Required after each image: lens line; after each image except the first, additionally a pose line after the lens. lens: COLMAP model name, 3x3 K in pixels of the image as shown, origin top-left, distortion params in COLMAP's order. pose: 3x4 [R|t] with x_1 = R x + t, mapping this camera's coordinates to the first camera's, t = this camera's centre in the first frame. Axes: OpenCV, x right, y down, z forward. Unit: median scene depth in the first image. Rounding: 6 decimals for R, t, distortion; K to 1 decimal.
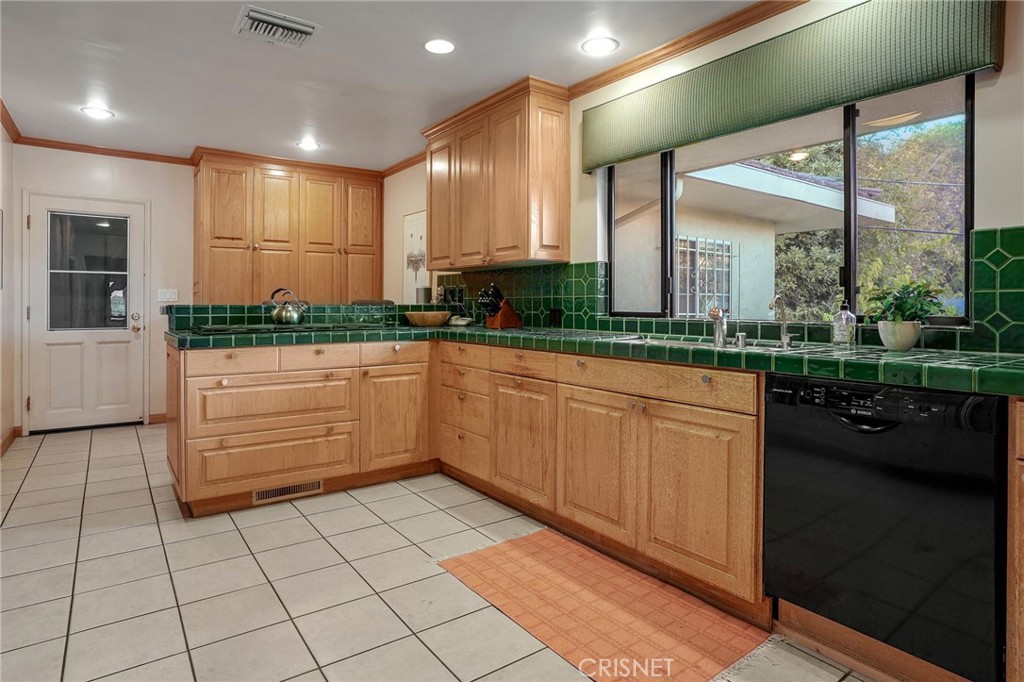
lens RADIAL K [[571.1, 0, 515.3], [0, 571.1, 299.6], [0, 0, 1]] dist [0.001600, 0.000651]
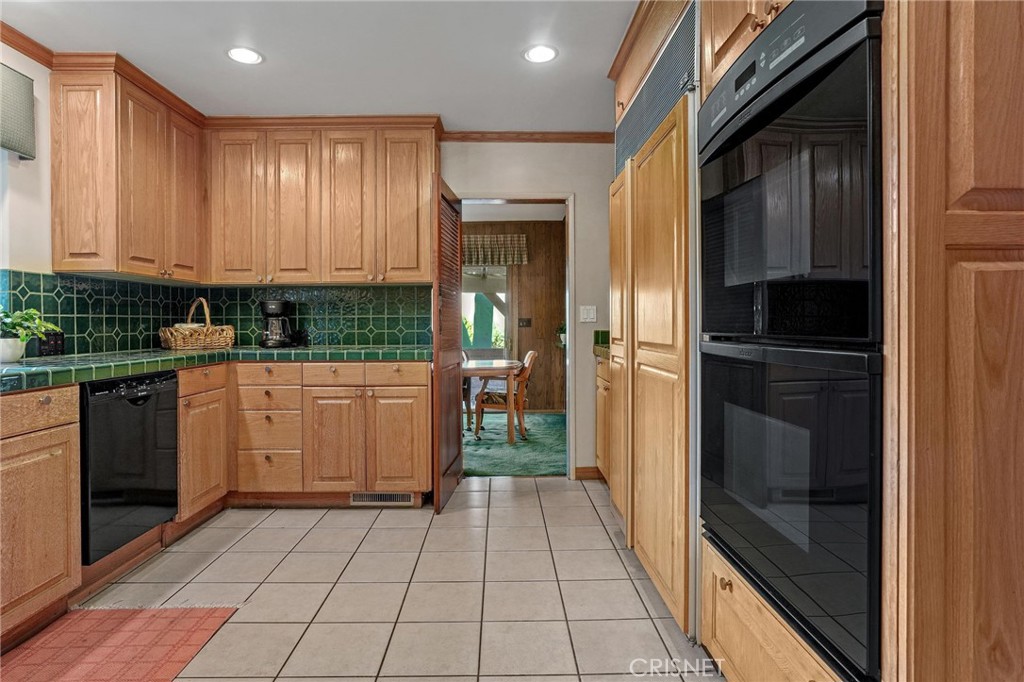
lens RADIAL K [[571.9, 0, 511.0], [0, 571.9, 345.7], [0, 0, 1]] dist [-0.042606, 0.038510]
pose [[-0.815933, -0.020071, 0.577798, -0.880417], [0.000375, 0.999379, 0.035245, 0.012210], [-0.578146, 0.028974, -0.815419, 1.335034]]
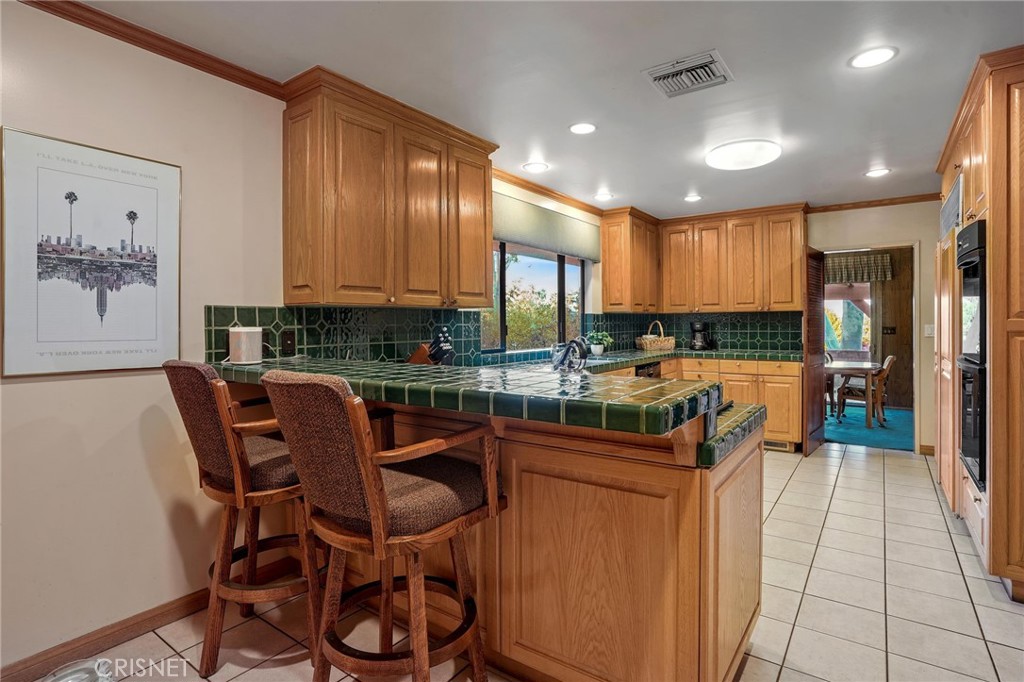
lens RADIAL K [[501.0, 0, 528.3], [0, 501.0, 325.3], [0, 0, 1]] dist [-0.040433, 0.017999]
pose [[-0.316056, 0.001017, 0.948740, -1.570714], [0.002036, 0.999998, -0.000394, -0.061068], [-0.948738, 0.001807, -0.316058, 2.111512]]
